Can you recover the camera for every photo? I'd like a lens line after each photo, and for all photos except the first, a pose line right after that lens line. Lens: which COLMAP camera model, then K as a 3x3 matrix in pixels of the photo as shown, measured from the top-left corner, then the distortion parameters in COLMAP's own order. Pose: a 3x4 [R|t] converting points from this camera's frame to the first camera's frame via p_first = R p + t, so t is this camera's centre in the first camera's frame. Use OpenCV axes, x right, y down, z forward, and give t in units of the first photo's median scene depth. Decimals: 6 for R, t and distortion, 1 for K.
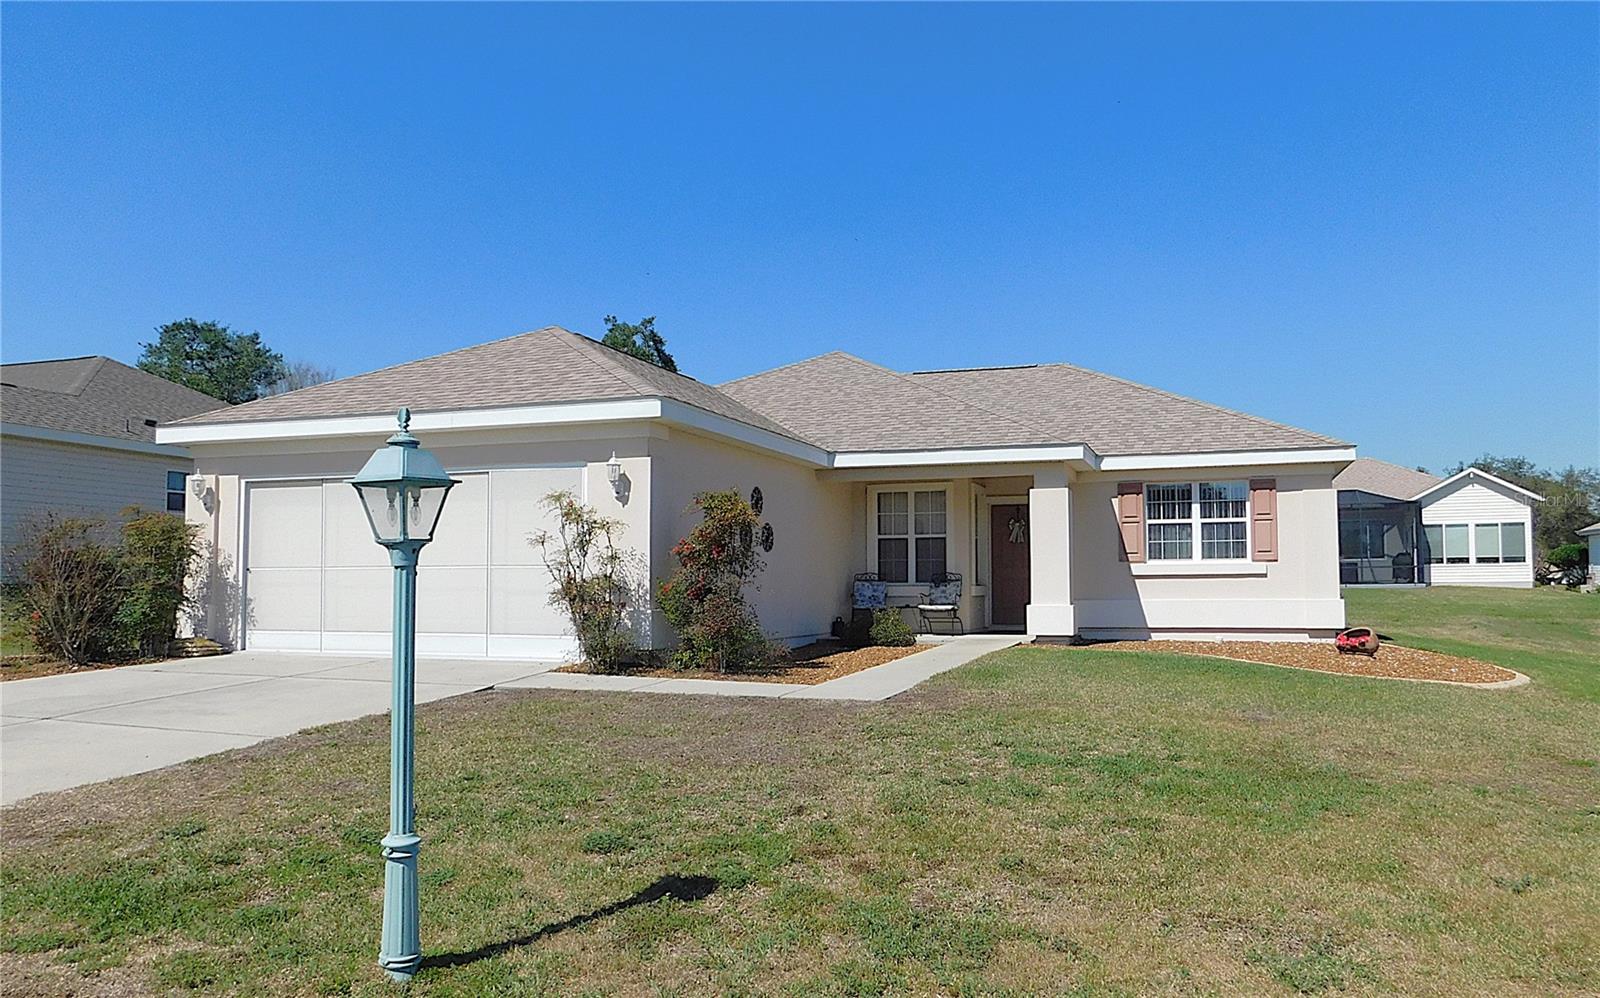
lens RADIAL K [[1163.7, 0, 862.2], [0, 1163.7, 546.0], [0, 0, 1]] dist [-0.048435, 0.011155]
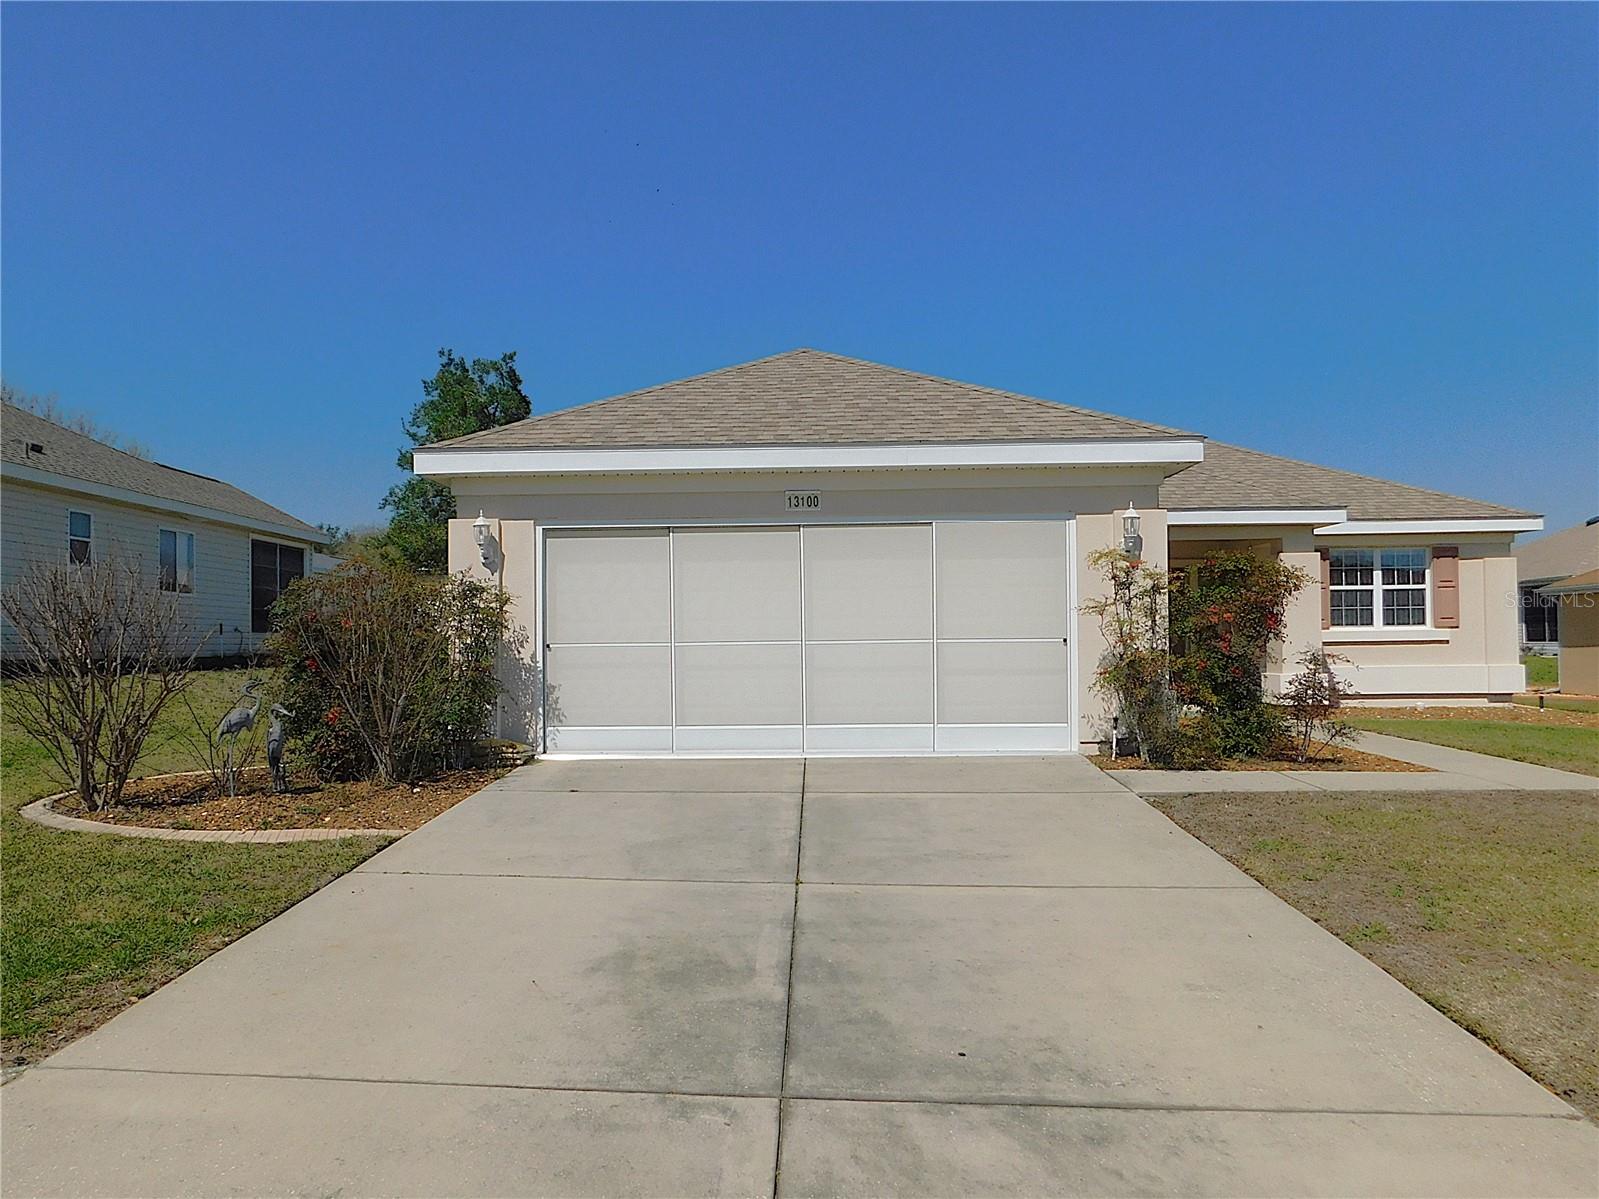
lens RADIAL K [[1167.2, 0, 738.7], [0, 1167.2, 631.6], [0, 0, 1]] dist [-0.045002, 0.013195]
pose [[0.965072, -0.004887, 0.261941, -0.503647], [-0.000445, 0.999794, 0.020293, -0.003738], [-0.261986, -0.019701, 0.964871, 0.191242]]
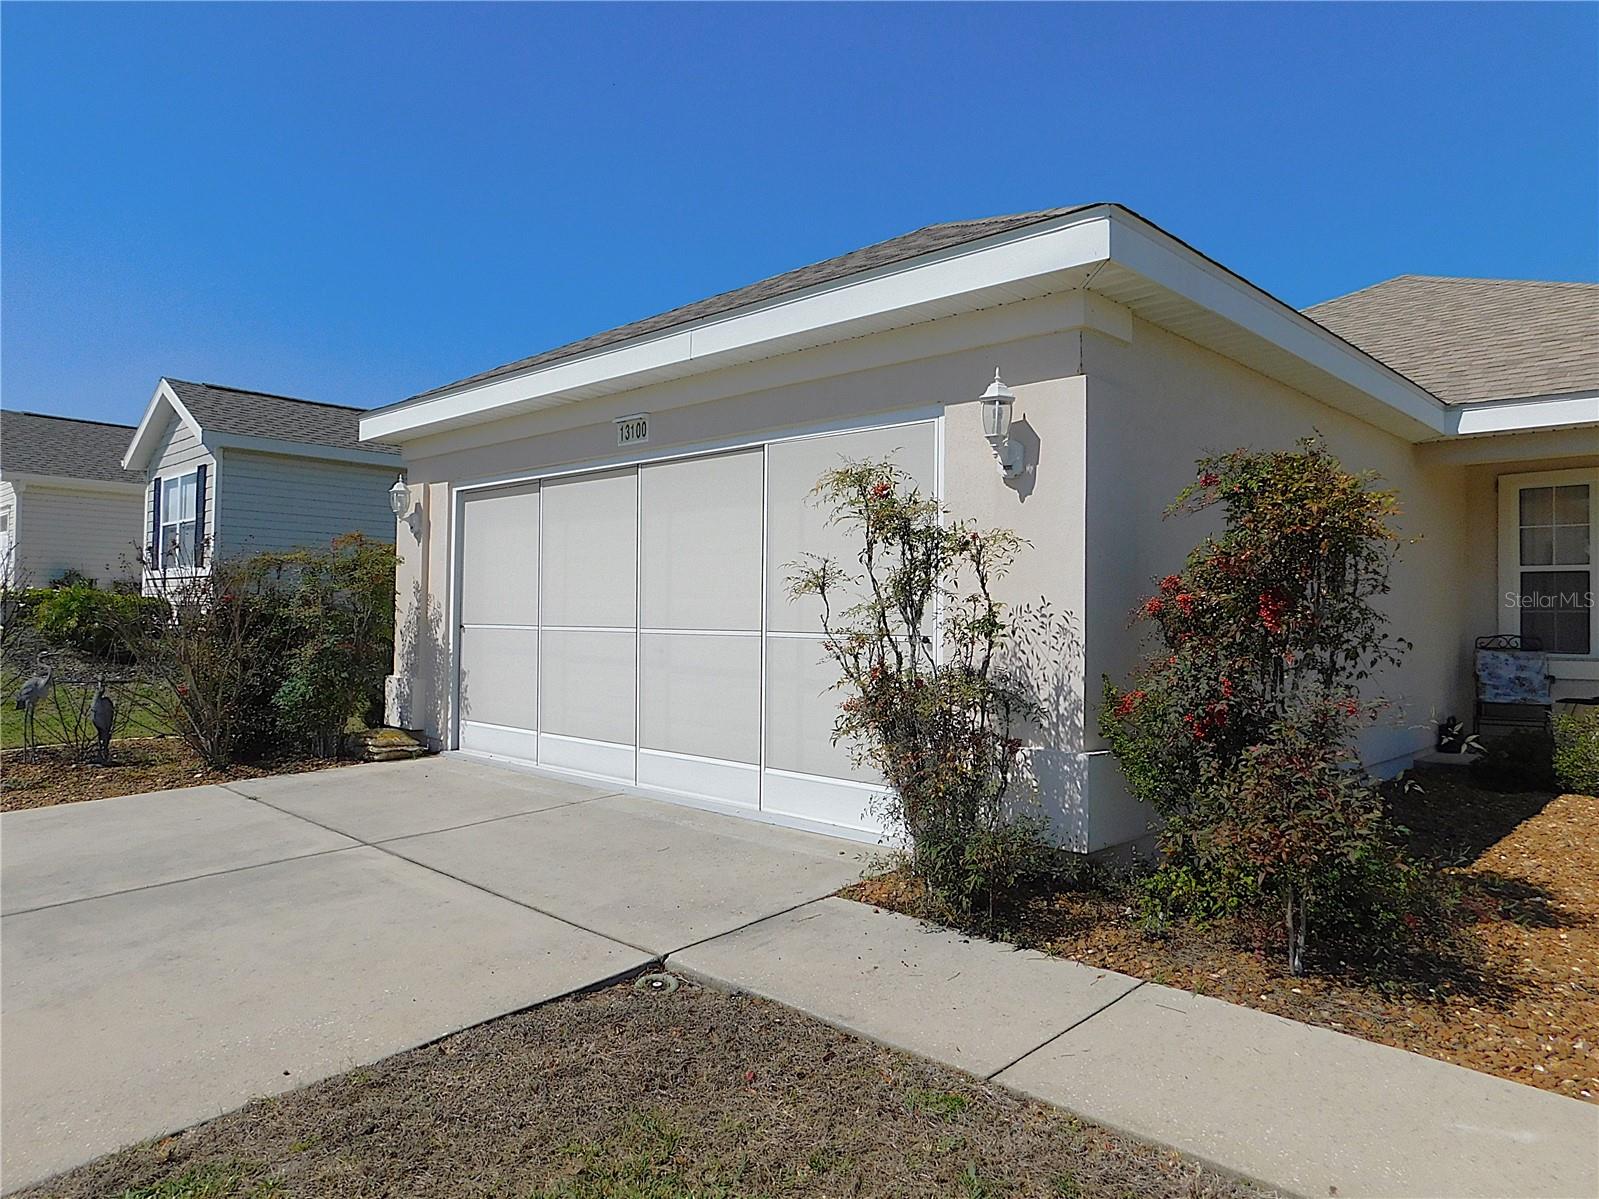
lens RADIAL K [[1092.3, 0, 809.8], [0, 1092.3, 592.3], [0, 0, 1]] dist [-0.067222, 0.056437]
pose [[0.899808, 0.000298, -0.436286, -0.073676], [0.004462, 0.999941, 0.009887, -0.003216], [0.436263, -0.010843, 0.899754, 0.438339]]
